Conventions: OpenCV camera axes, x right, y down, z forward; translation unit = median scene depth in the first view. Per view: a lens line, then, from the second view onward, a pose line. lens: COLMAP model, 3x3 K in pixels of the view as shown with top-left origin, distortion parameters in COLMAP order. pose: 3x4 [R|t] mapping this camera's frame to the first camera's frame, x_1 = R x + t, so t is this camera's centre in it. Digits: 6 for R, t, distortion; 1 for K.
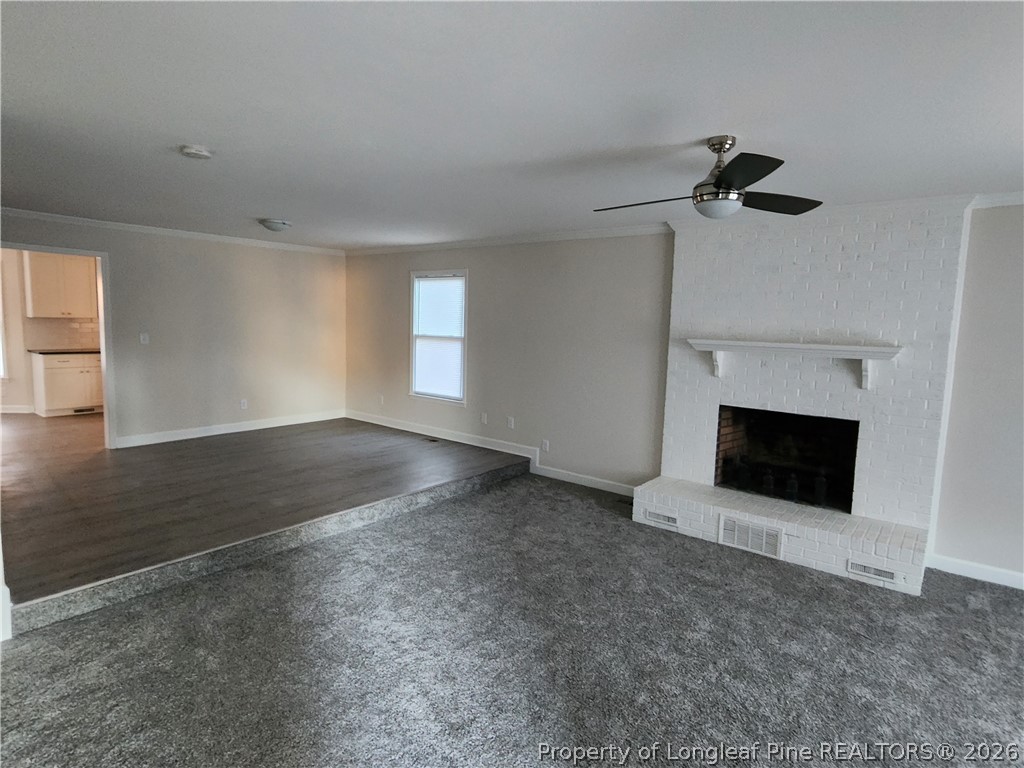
lens RADIAL K [[562.9, 0, 512.1], [0, 562.9, 383.1], [0, 0, 1]] dist [0.004226, -0.002627]
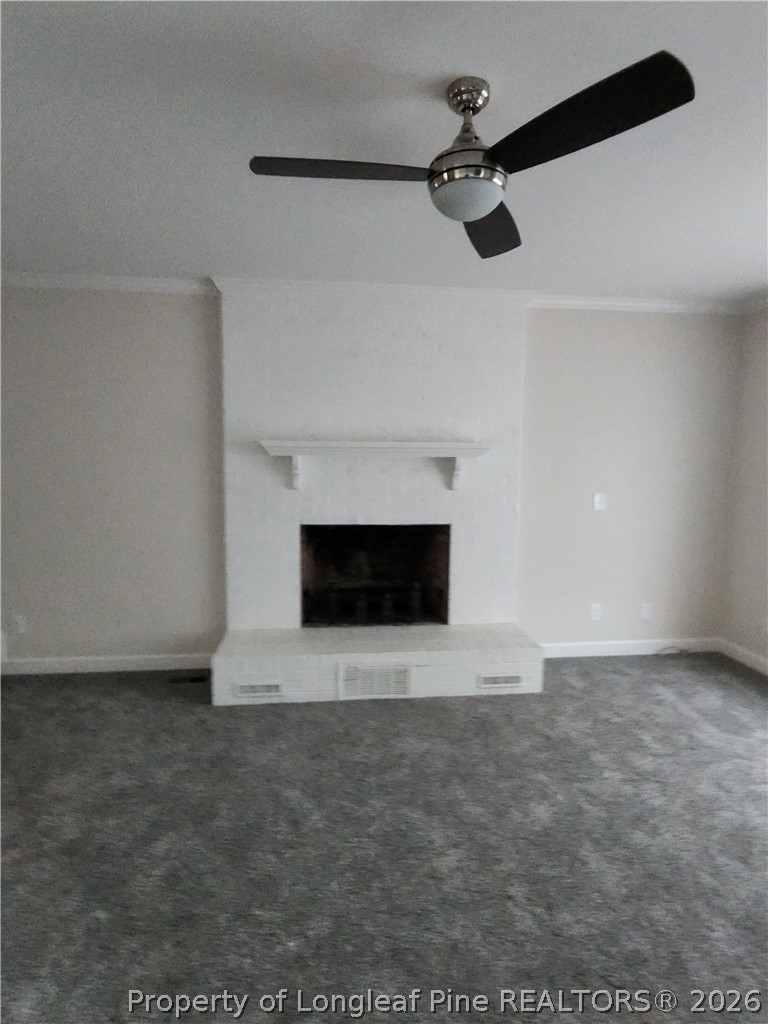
lens RADIAL K [[562.9, 0, 383.3], [0, 562.9, 512.0], [0, 0, 1]] dist [0.004226, -0.002627]
pose [[0.706603, -0.088657, 0.702034, -0.112831], [0.090825, 0.995277, 0.034274, 0.005066], [-0.701757, 0.039544, 0.711318, 0.400643]]
